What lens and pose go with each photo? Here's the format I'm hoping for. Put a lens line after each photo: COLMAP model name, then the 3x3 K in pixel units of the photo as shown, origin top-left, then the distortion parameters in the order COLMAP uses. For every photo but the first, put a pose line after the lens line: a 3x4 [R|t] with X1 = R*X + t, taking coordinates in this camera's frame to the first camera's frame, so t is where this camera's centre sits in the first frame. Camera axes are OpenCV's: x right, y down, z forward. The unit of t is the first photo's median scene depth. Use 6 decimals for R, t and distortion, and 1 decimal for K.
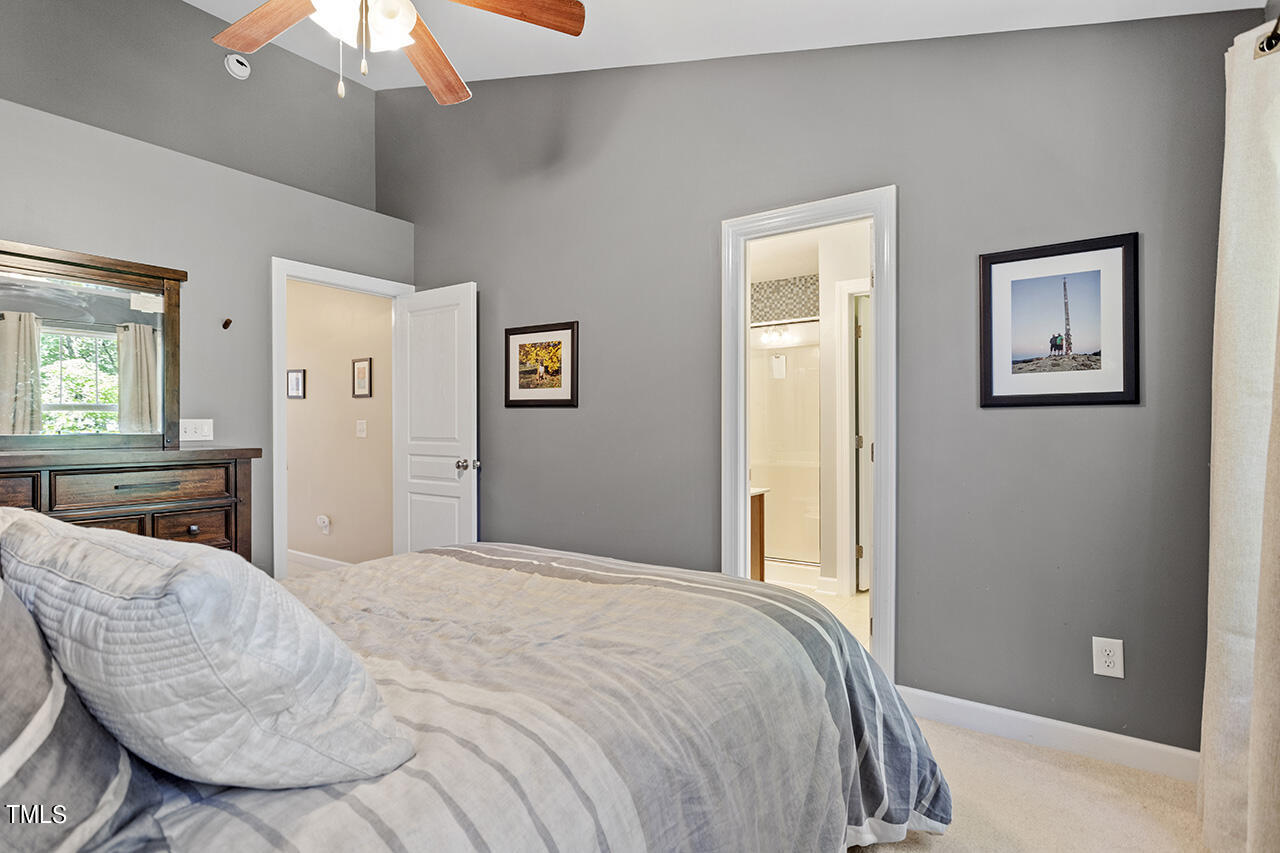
lens RADIAL K [[642.0, 0, 640.0], [0, 642.0, 426.5], [0, 0, 1]] dist [0.000584, 0.000078]
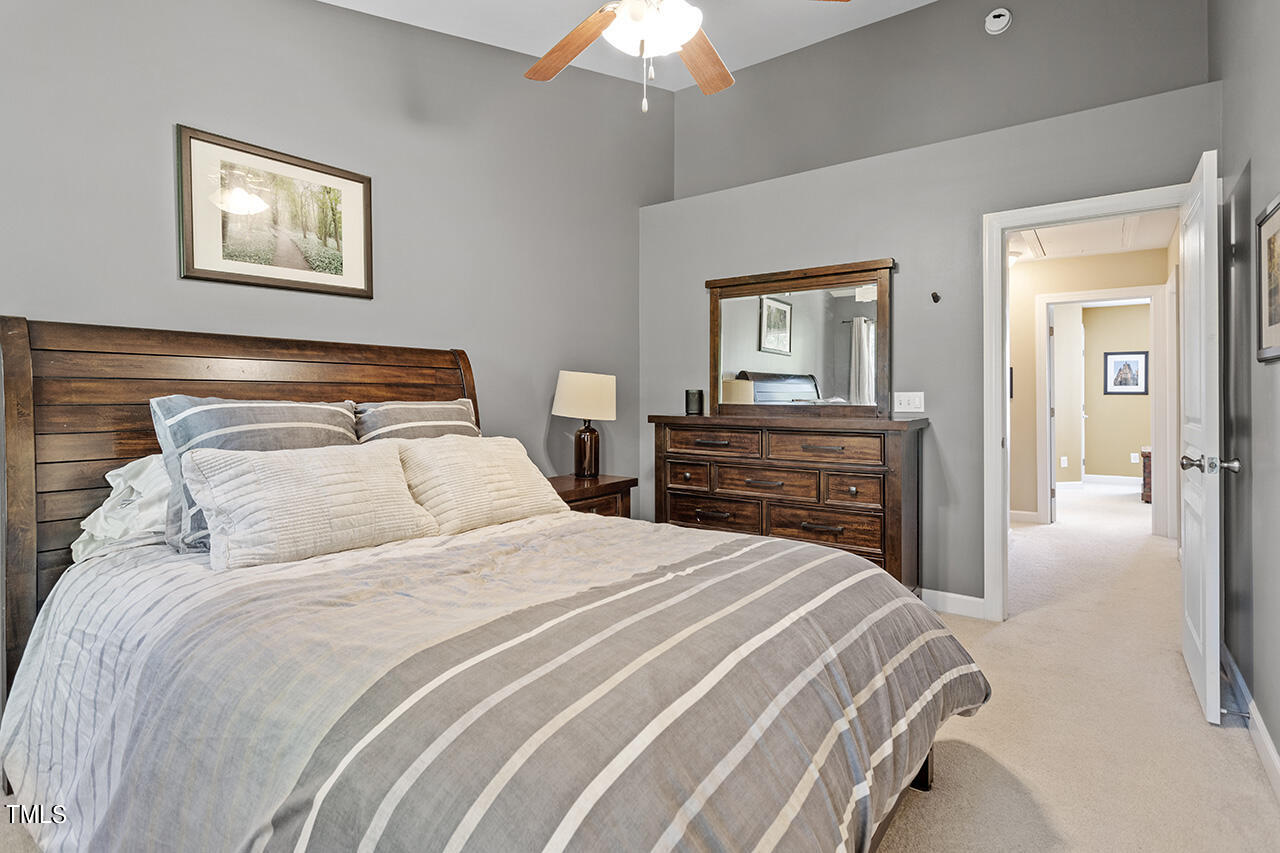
lens RADIAL K [[626.2, 0, 642.6], [0, 626.2, 401.2], [0, 0, 1]] dist [0.000629, 0.000071]
pose [[-0.032847, 0.000053, -0.999460, 0.380015], [0.003657, 0.999993, -0.000067, 0.002113], [0.999454, -0.003657, -0.032847, 0.598478]]
